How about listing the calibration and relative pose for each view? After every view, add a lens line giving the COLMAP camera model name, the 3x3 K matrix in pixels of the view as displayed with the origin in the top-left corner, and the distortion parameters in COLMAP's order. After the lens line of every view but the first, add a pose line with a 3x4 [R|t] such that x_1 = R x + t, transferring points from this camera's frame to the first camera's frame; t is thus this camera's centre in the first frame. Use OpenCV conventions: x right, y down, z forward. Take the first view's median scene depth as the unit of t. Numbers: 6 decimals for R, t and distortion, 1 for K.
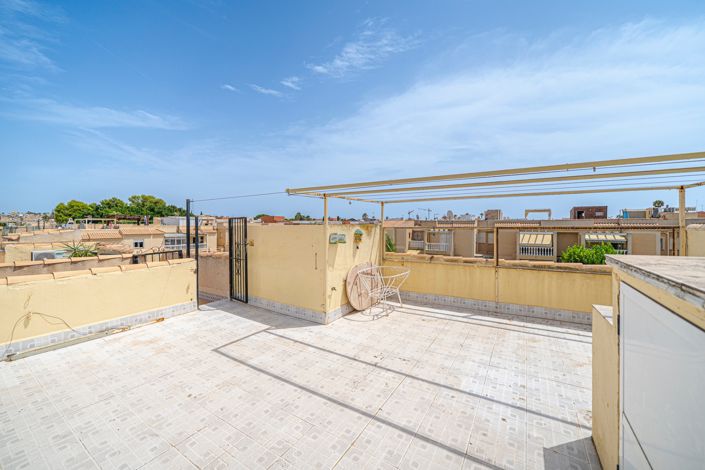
lens RADIAL K [[274.1, 0, 343.6], [0, 274.1, 222.2], [0, 0, 1]] dist [-0.005761, 0.000633]
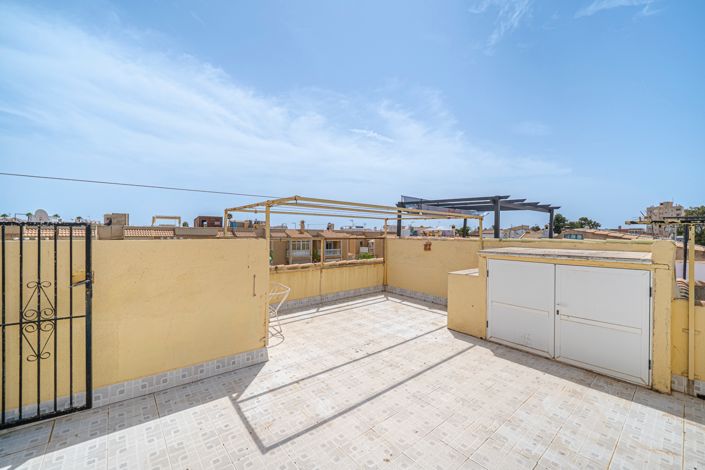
lens RADIAL K [[295.8, 0, 352.0], [0, 295.8, 233.1], [0, 0, 1]] dist [-0.003003, 0.000445]
pose [[0.281433, 0.002217, 0.959578, -0.890287], [-0.018176, 0.999830, 0.003021, -0.014403], [-0.959409, -0.018292, 0.281426, 0.547629]]
